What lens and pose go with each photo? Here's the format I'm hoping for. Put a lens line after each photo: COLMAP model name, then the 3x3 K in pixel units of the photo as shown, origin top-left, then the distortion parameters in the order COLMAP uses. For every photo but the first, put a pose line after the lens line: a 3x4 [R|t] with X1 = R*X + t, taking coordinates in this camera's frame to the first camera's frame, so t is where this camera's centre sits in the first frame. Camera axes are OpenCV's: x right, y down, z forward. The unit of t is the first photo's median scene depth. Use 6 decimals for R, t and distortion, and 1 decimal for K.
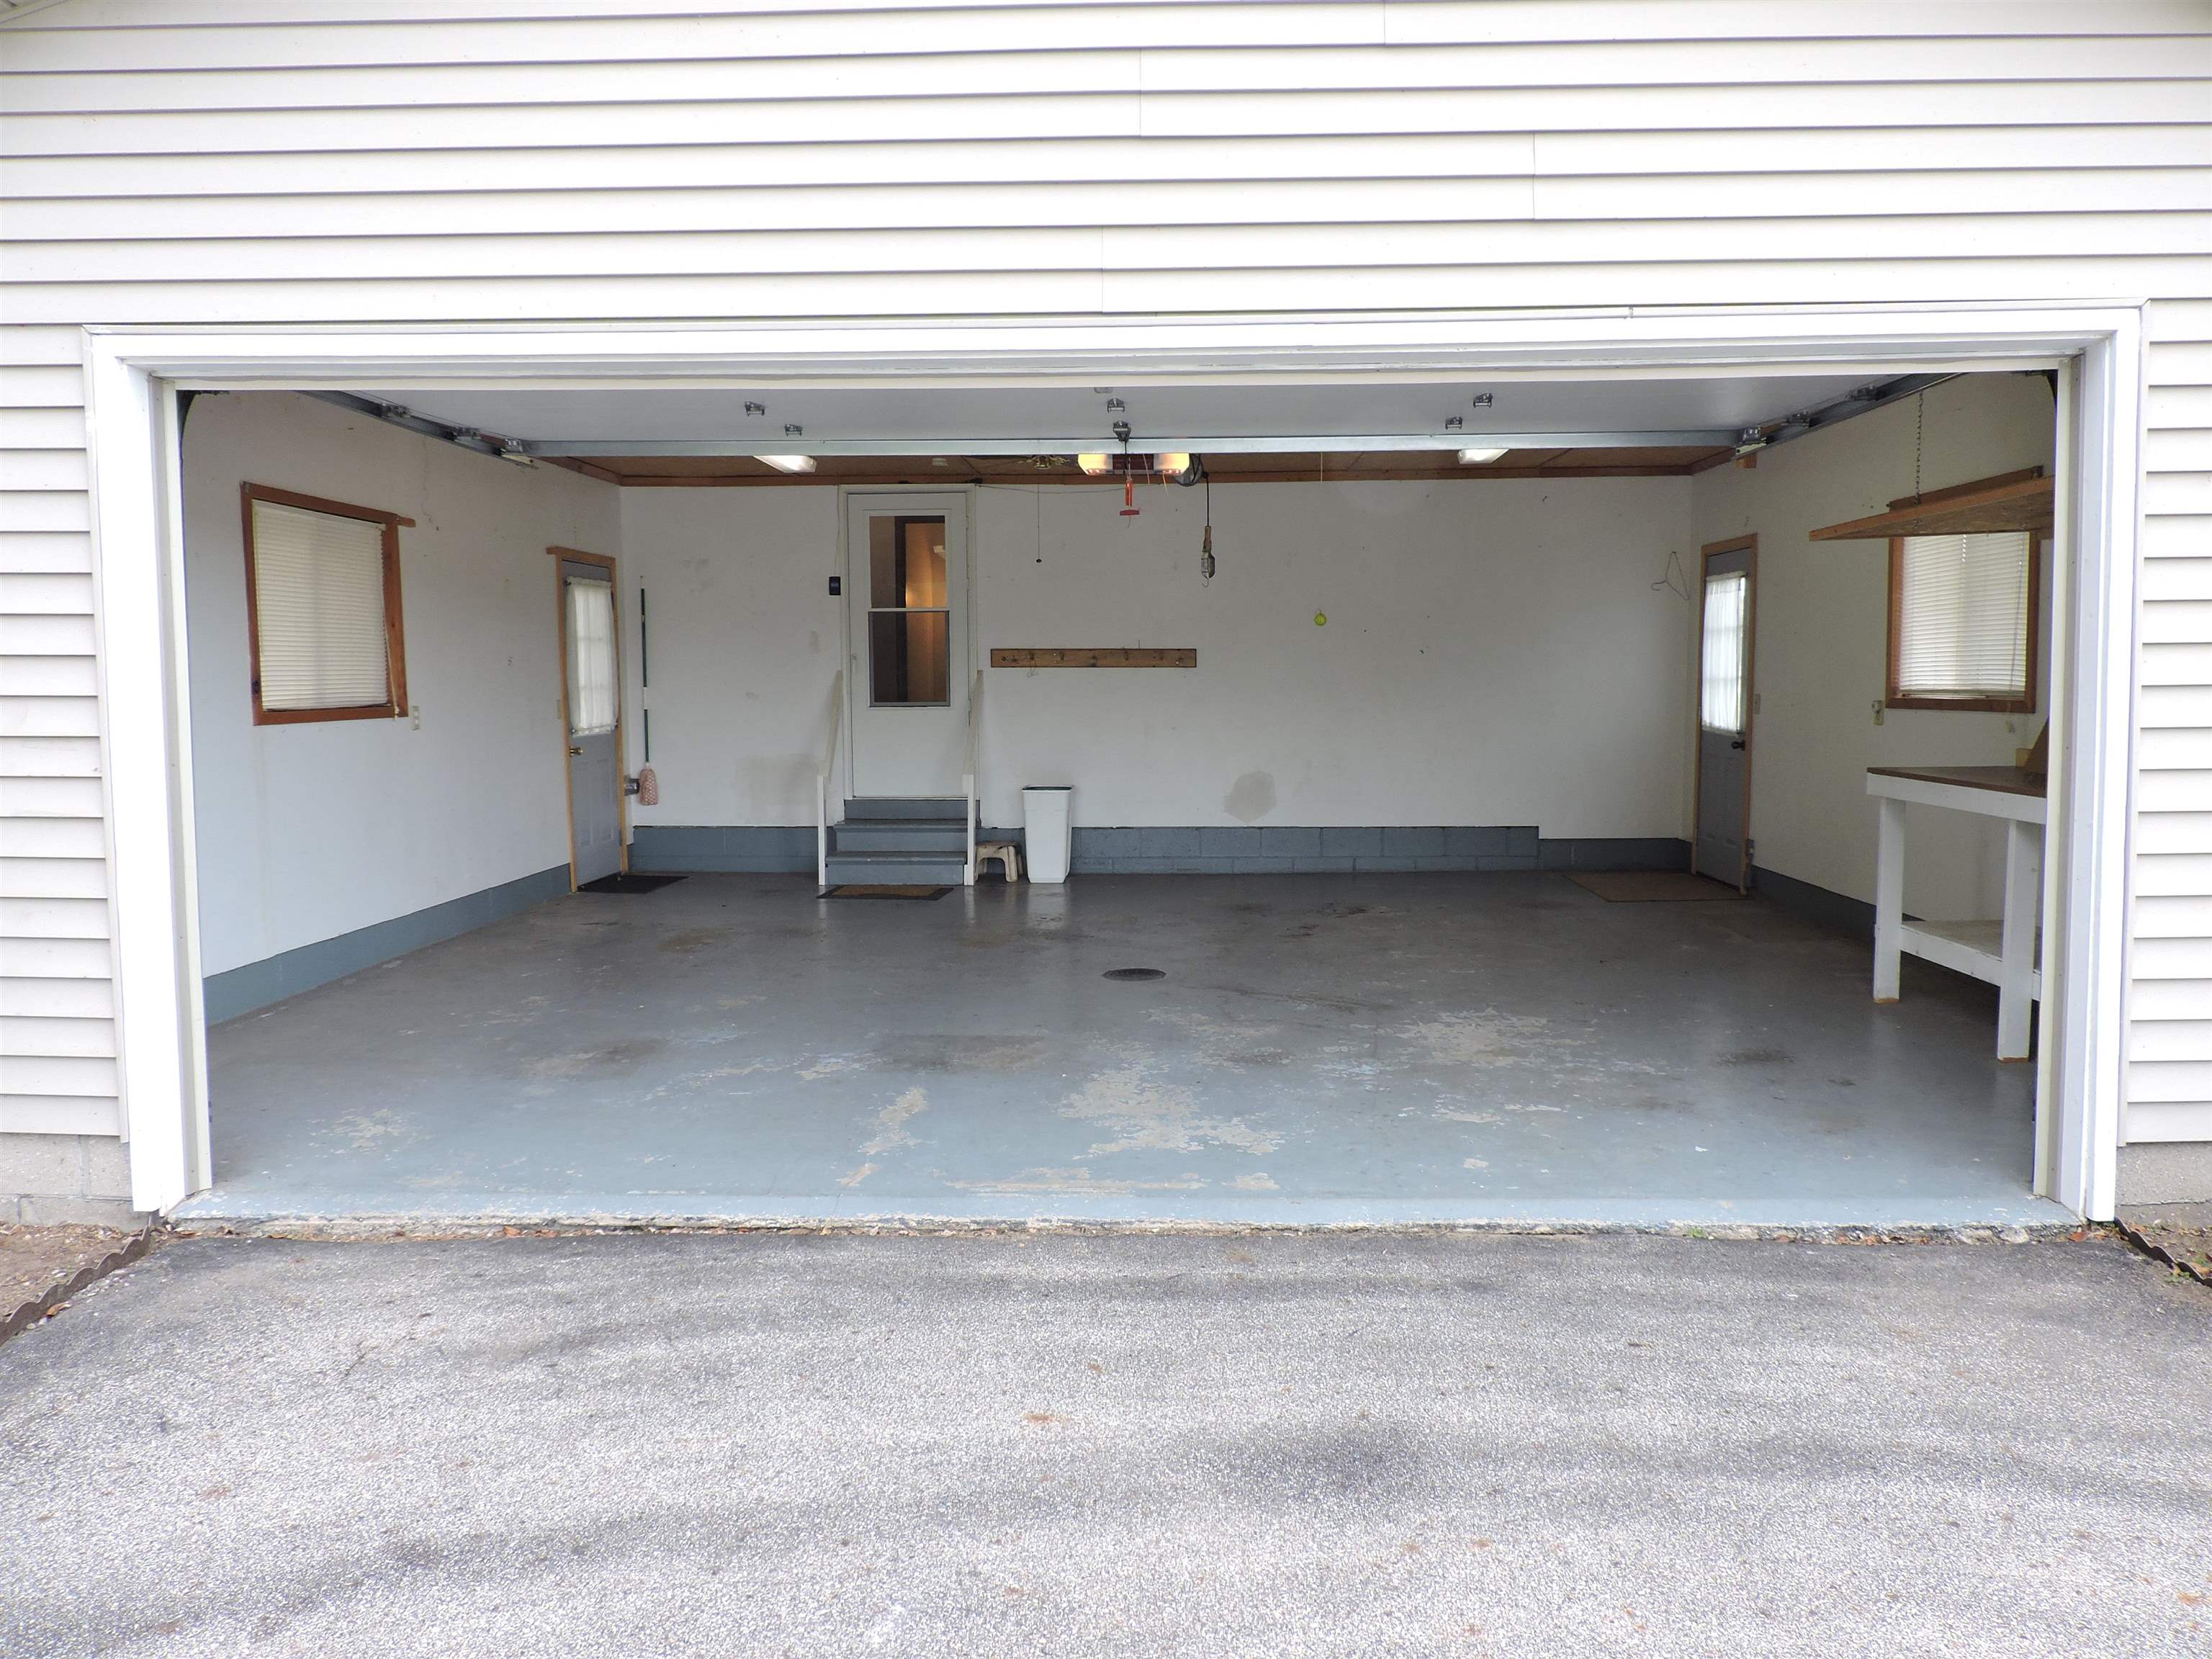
lens RADIAL K [[1568.8, 0, 1104.5], [0, 1568.8, 770.7], [0, 0, 1]] dist [-0.024857, 0.002752]
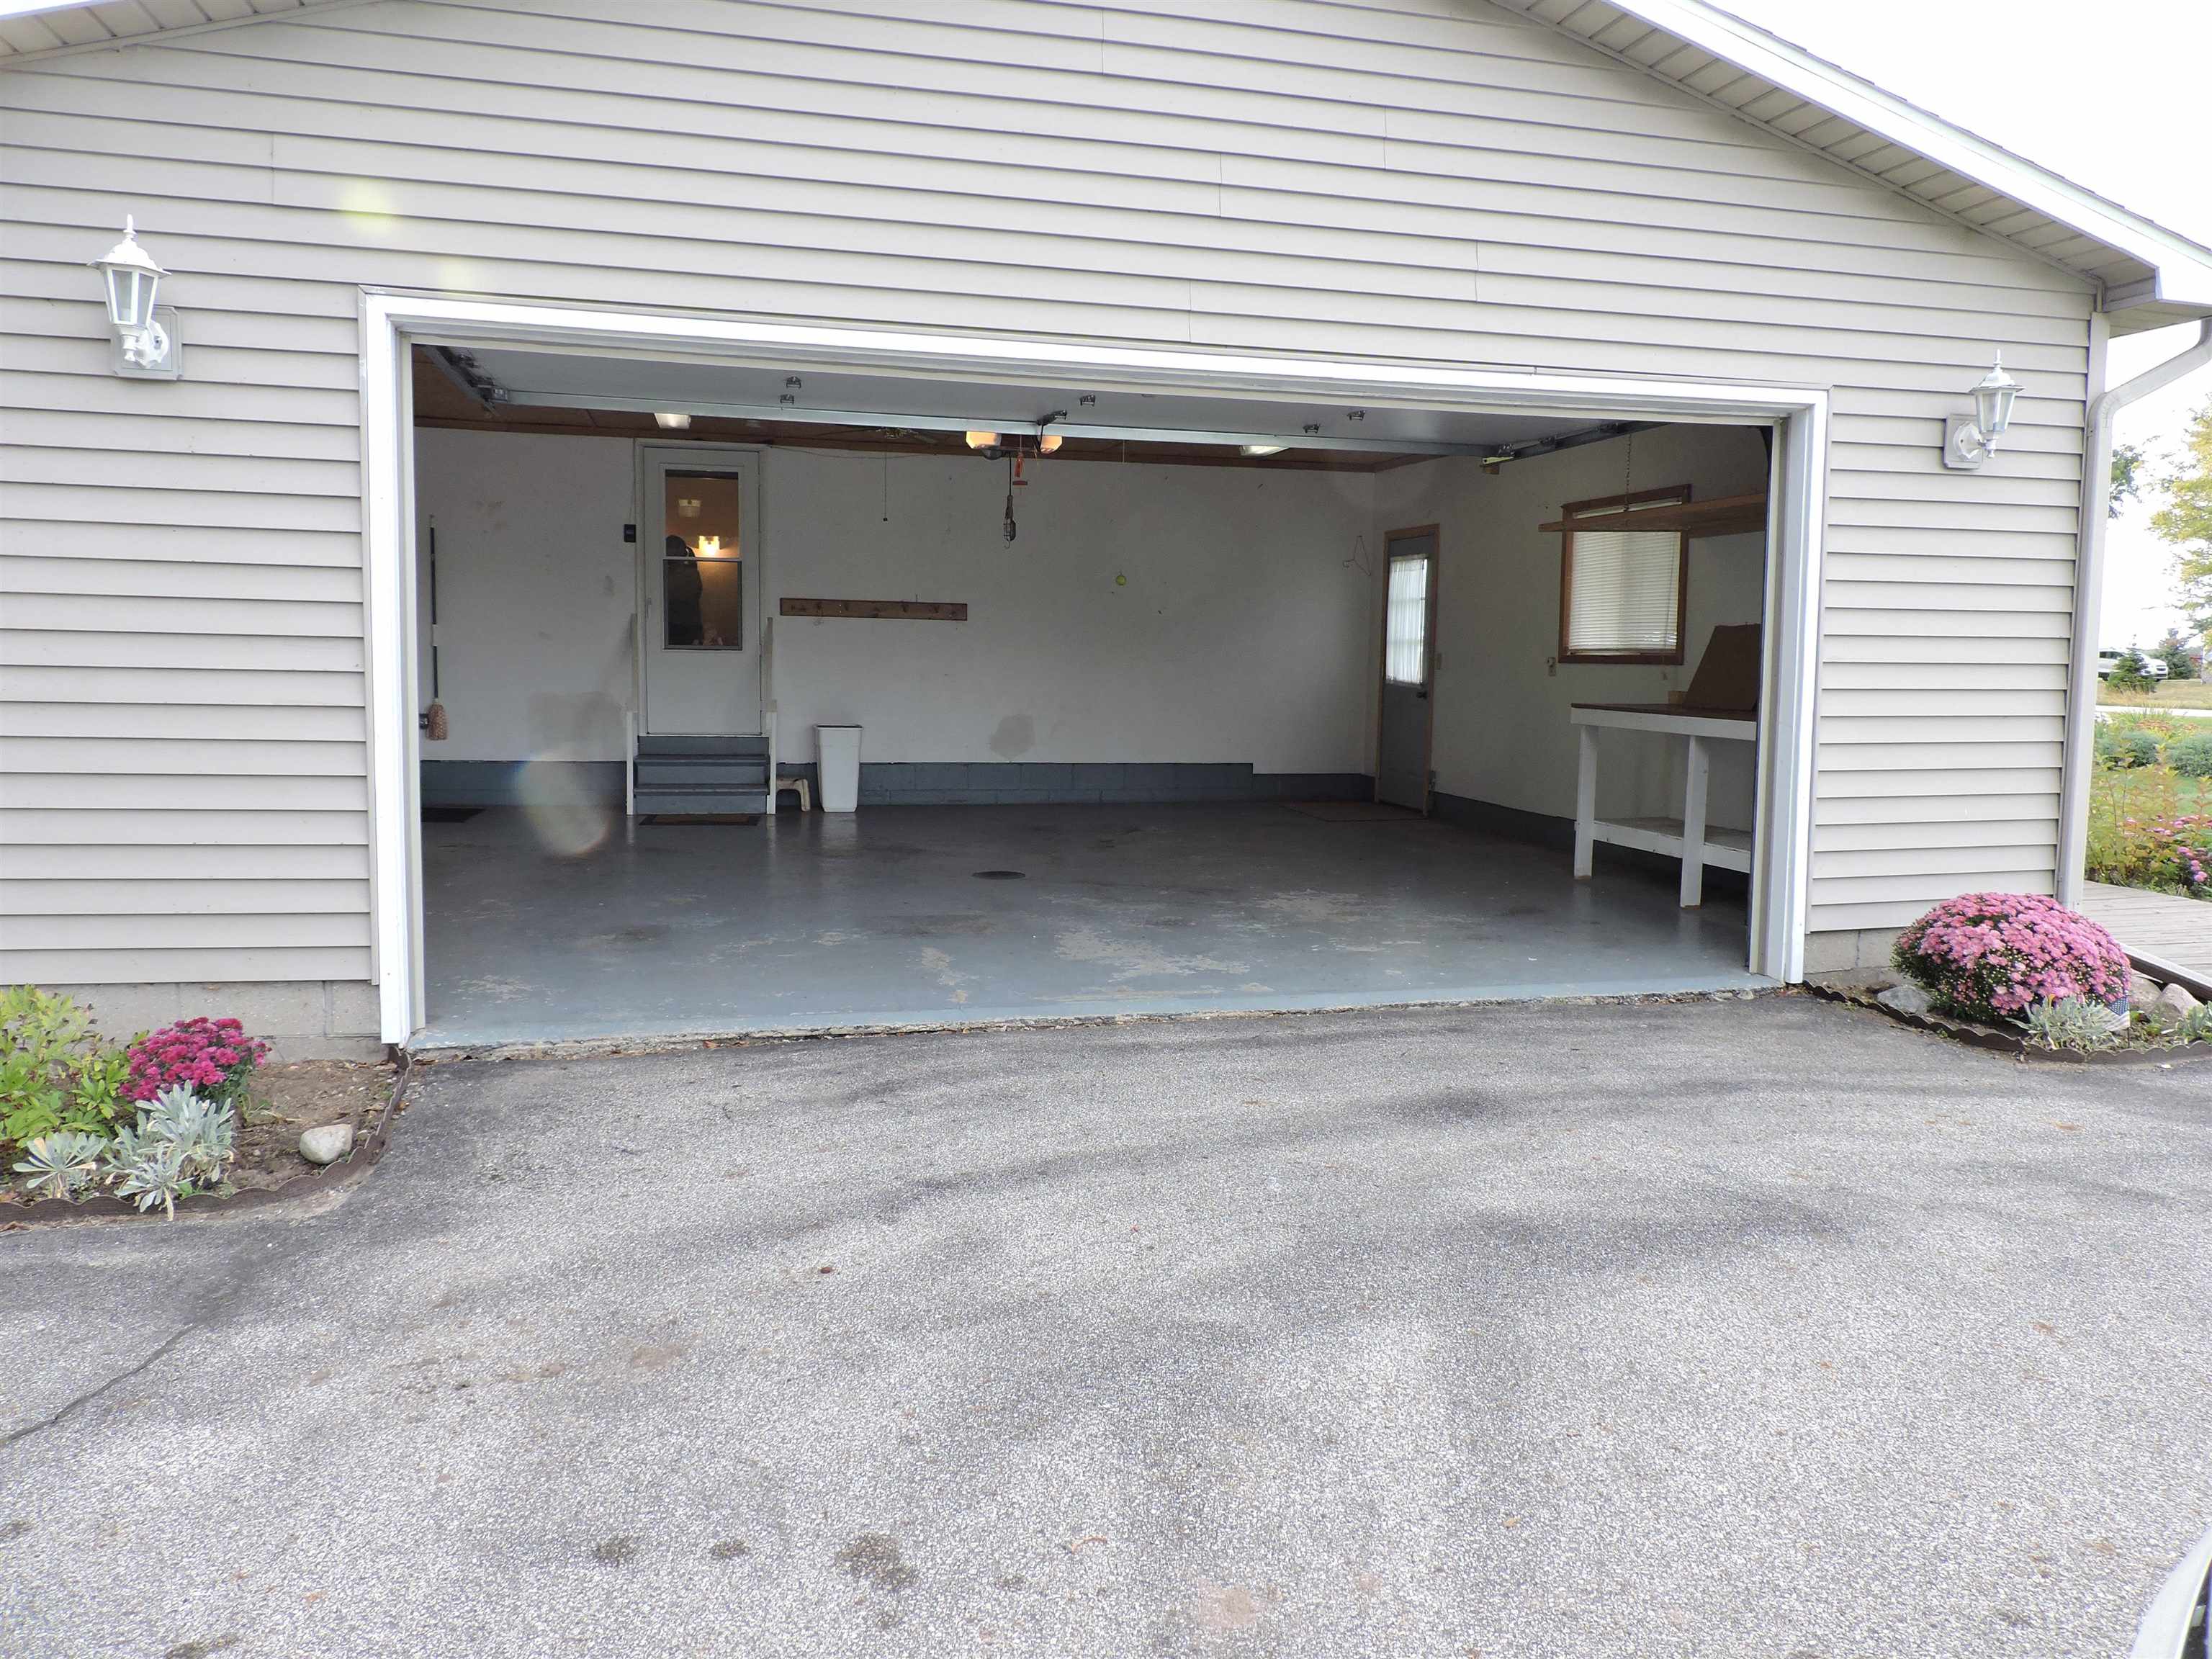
lens RADIAL K [[1568.8, 0, 1104.5], [0, 1568.8, 770.7], [0, 0, 1]] dist [-0.024857, 0.002752]
pose [[0.960330, 0.001225, 0.278865, -0.248985], [-0.006991, 0.999782, 0.019680, 0.029221], [-0.278780, -0.020849, 0.960129, -0.163421]]
